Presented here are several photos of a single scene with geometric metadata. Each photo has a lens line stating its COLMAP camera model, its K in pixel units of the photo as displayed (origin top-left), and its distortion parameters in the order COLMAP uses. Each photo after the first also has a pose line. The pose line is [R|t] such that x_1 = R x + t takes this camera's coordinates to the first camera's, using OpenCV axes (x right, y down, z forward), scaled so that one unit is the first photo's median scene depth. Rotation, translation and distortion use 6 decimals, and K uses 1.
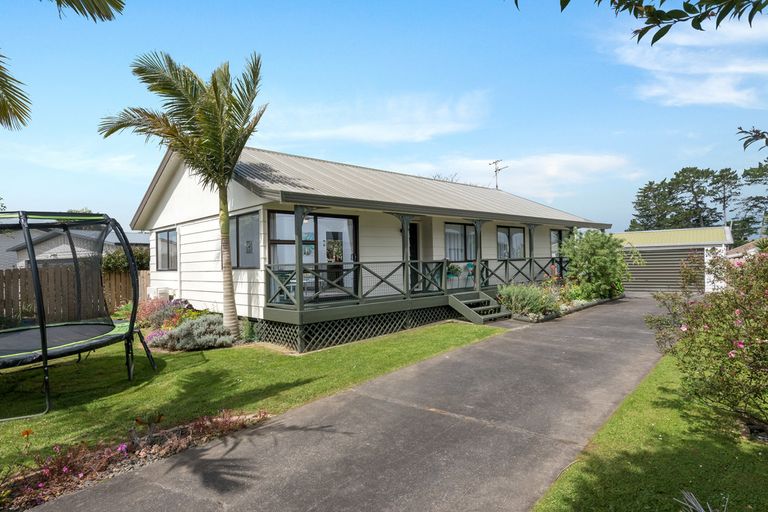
lens RADIAL K [[447.1, 0, 383.9], [0, 447.1, 255.6], [0, 0, 1]] dist [0.018710, -0.001194]
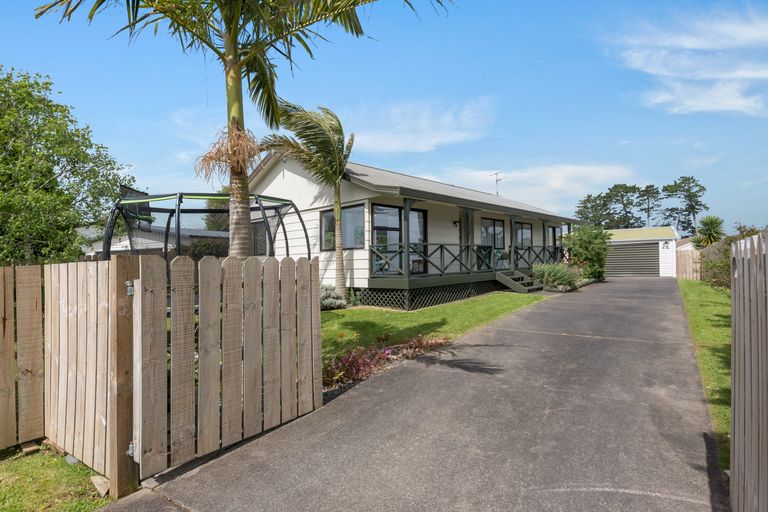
lens RADIAL K [[377.7, 0, 384.0], [0, 377.7, 254.3], [0, 0, 1]] dist [0.001108, 0.000328]
pose [[0.998589, 0.005585, 0.052812, -0.219206], [-0.005464, 0.999982, -0.002424, 0.037982], [-0.052824, 0.002132, 0.998602, -0.068734]]
